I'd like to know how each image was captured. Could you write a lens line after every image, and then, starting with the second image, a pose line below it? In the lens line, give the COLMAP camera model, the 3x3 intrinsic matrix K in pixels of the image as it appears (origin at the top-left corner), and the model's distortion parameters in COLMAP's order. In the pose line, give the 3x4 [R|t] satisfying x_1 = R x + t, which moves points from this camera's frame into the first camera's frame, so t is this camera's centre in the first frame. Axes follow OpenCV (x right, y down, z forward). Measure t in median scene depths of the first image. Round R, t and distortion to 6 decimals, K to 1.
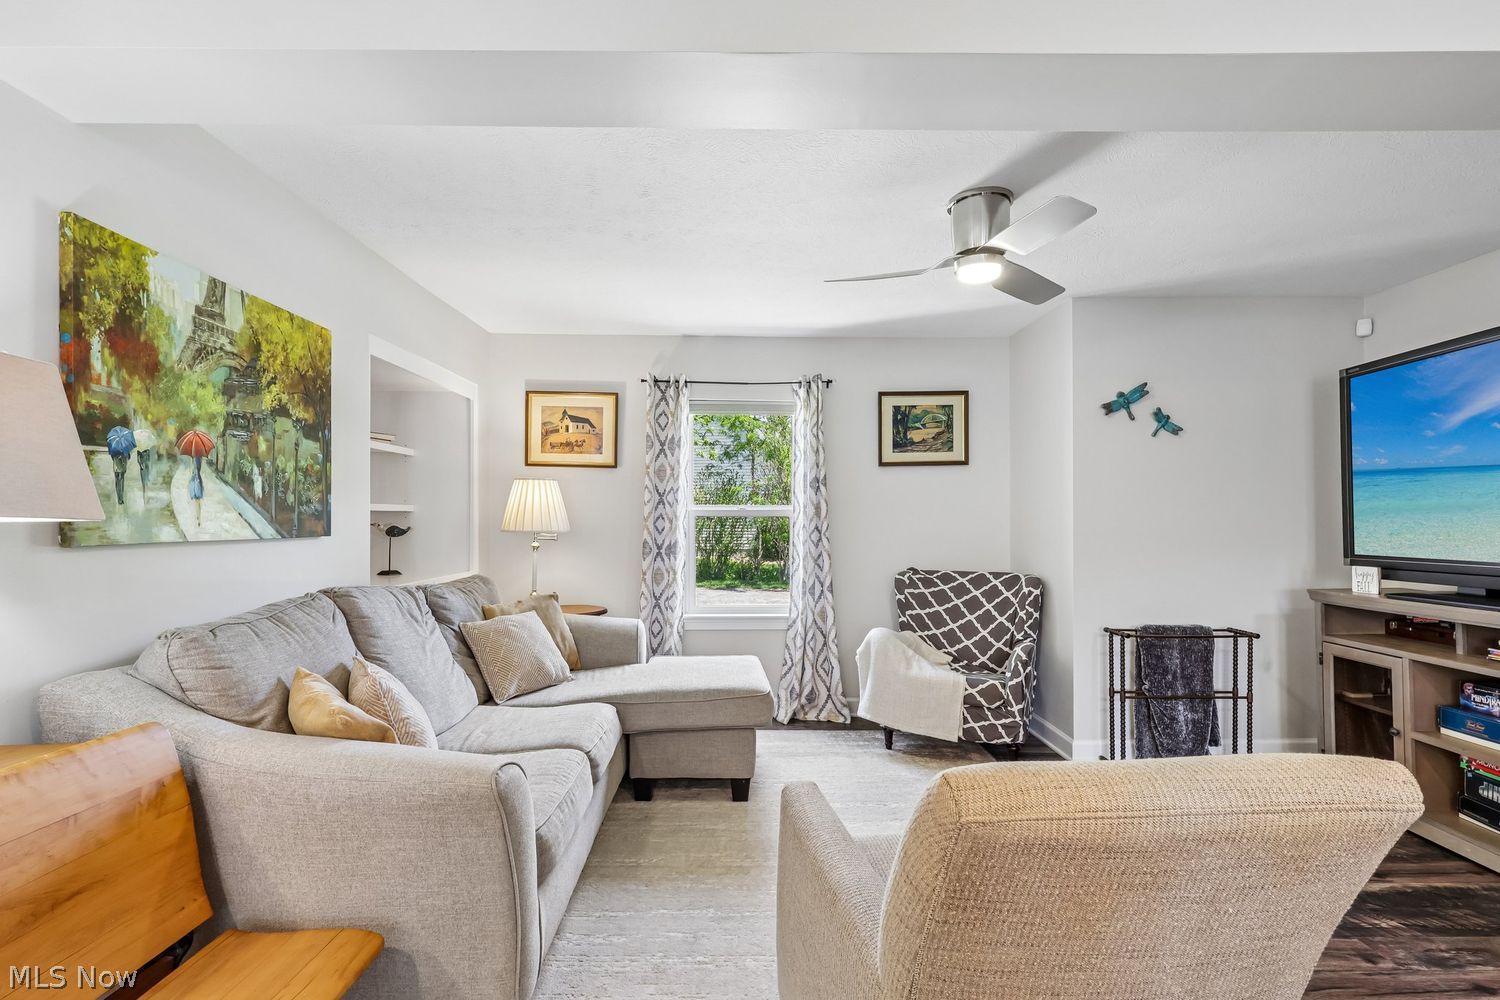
lens RADIAL K [[703.3, 0, 750.8], [0, 703.3, 516.1], [0, 0, 1]] dist [0.001000, 0.001486]
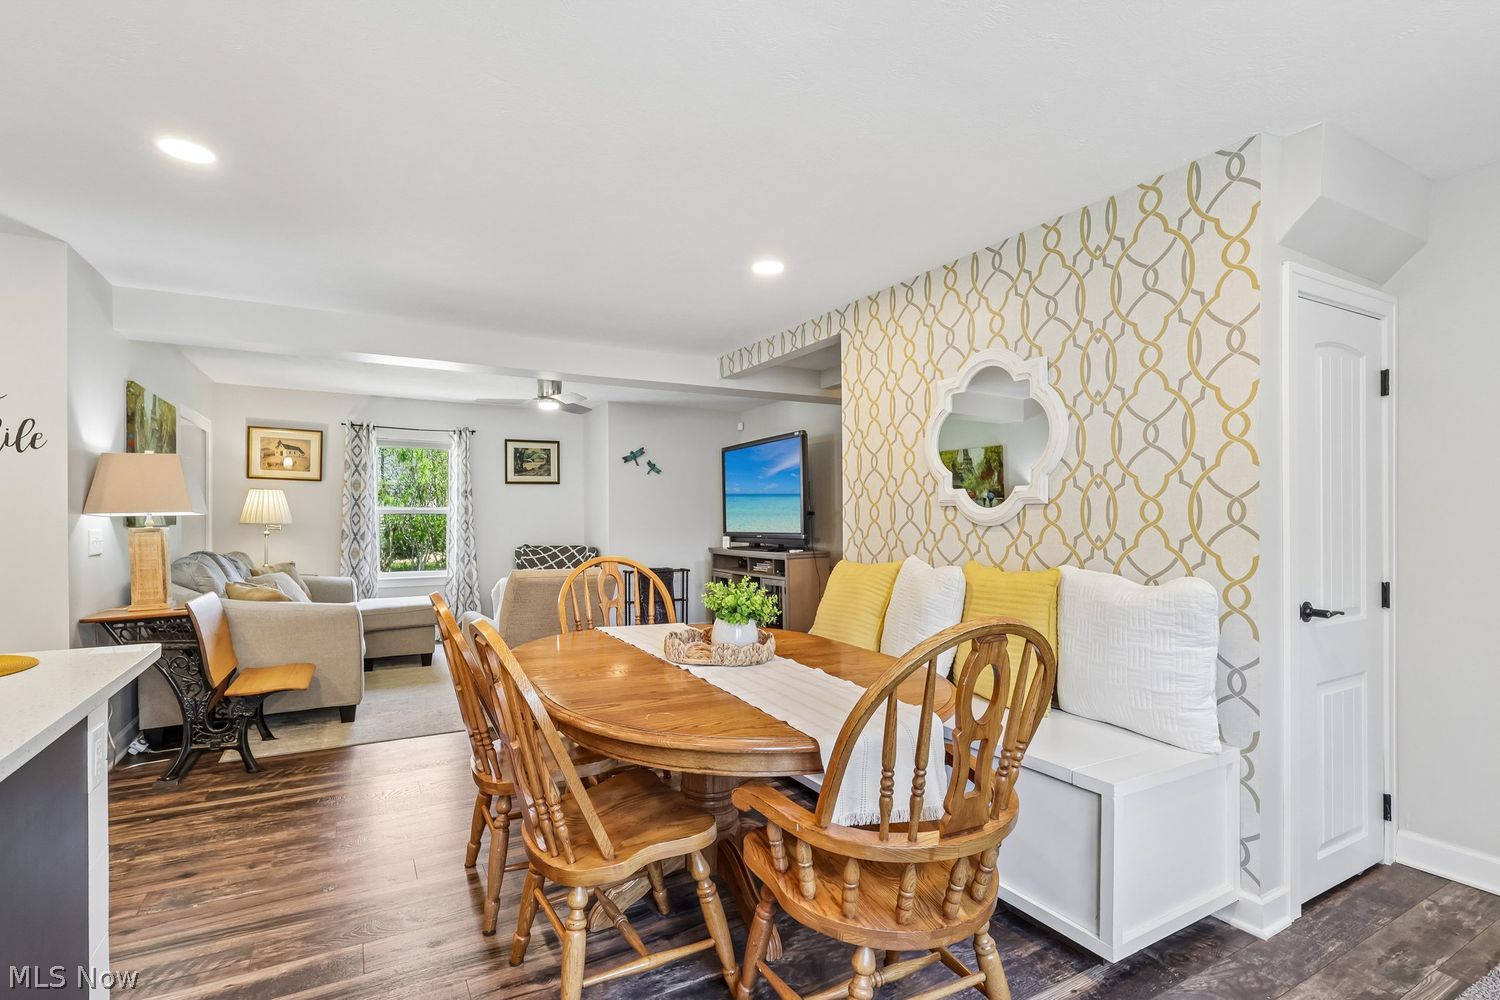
lens RADIAL K [[703.3, 0, 743.9], [0, 703.3, 517.3], [0, 0, 1]] dist [0.001000, 0.001486]
pose [[0.879609, -0.001545, 0.475694, -0.138016], [-0.001483, 0.999981, 0.005991, -0.003188], [-0.475694, -0.005975, 0.879590, -0.892078]]
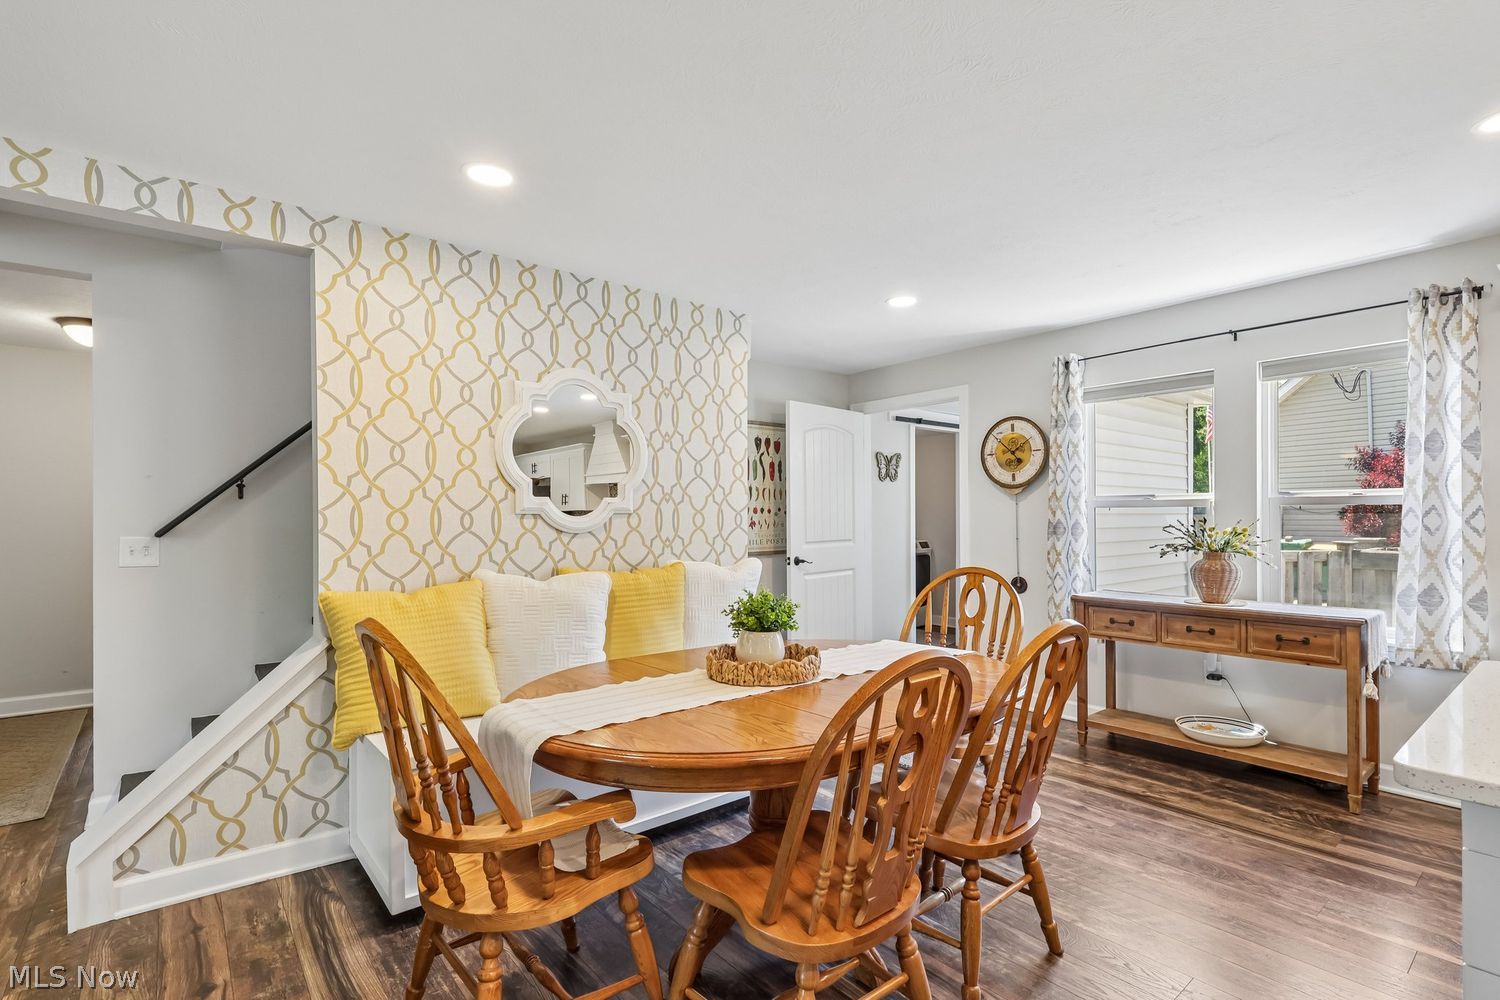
lens RADIAL K [[703.3, 0, 742.3], [0, 703.3, 517.8], [0, 0, 1]] dist [0.001000, 0.001486]
pose [[-0.615332, 0.006246, 0.788243, -0.321526], [0.002257, 0.999978, -0.006162, -0.001857], [-0.788265, -0.002013, -0.615333, 0.081891]]
